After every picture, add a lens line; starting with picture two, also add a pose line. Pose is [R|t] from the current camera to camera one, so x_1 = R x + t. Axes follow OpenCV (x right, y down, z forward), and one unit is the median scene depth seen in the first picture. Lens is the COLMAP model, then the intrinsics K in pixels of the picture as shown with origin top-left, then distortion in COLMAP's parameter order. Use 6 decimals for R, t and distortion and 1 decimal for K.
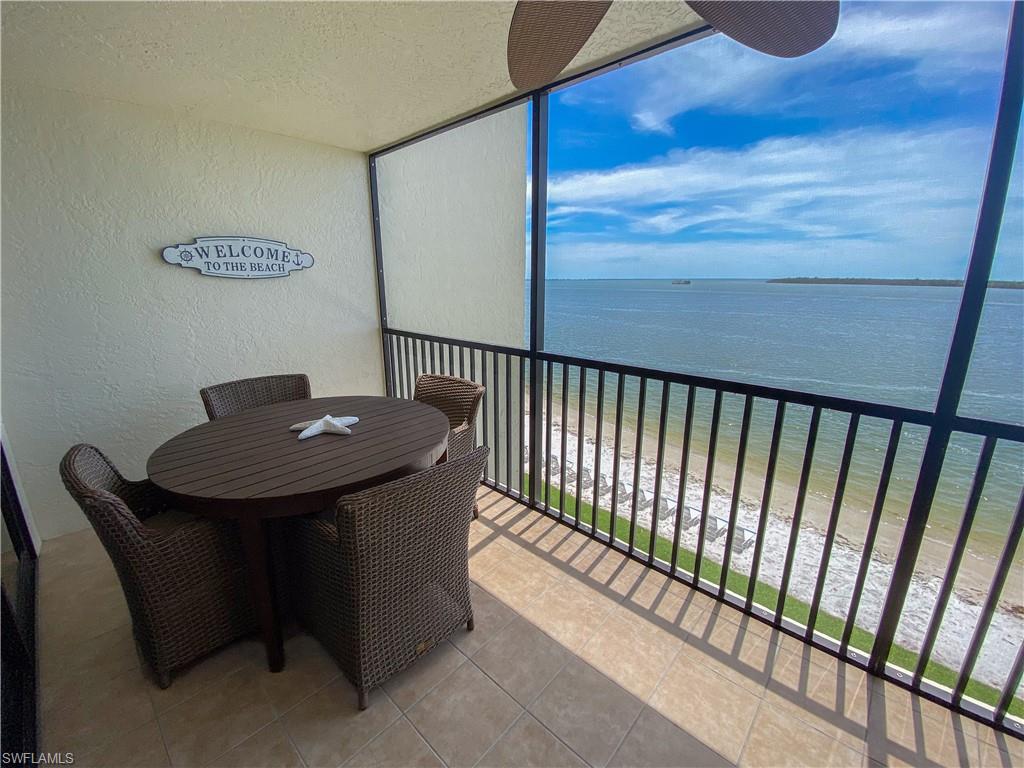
lens RADIAL K [[415.4, 0, 513.5], [0, 415.4, 379.8], [0, 0, 1]] dist [0.000290, -0.010543]
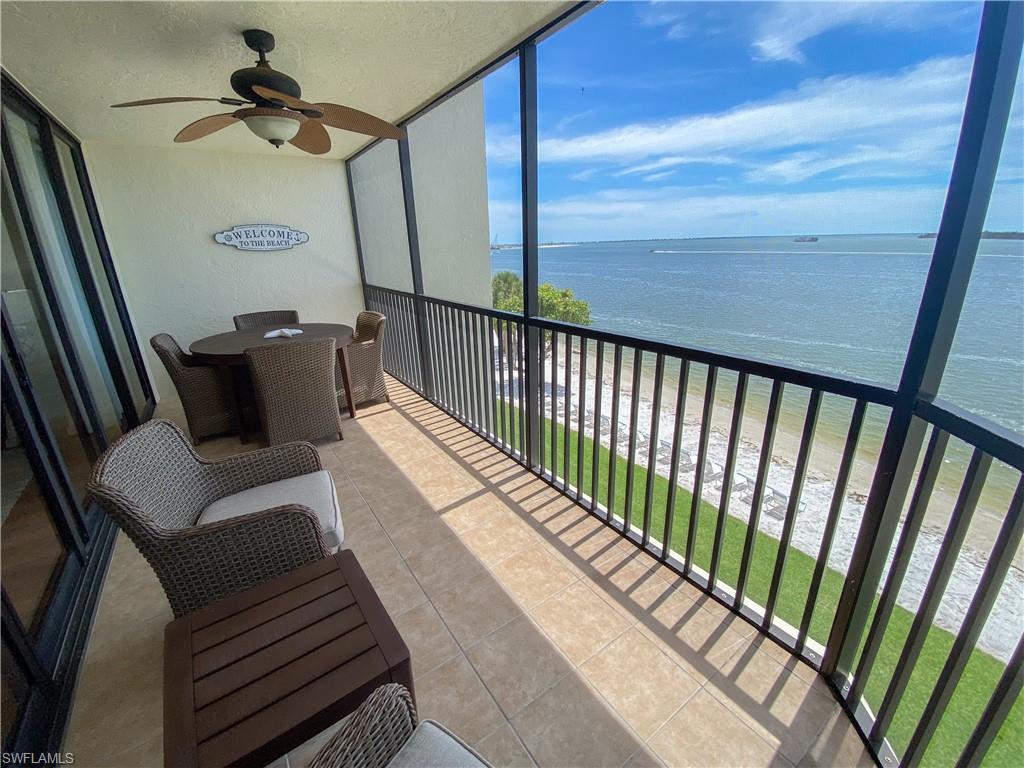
lens RADIAL K [[415.4, 0, 510.6], [0, 415.4, 379.9], [0, 0, 1]] dist [0.000290, -0.010543]
pose [[0.978524, 0.038841, -0.202439, 0.589045], [-0.022104, 0.996196, 0.084288, 0.090824], [0.204943, -0.078003, 0.975661, -0.381386]]
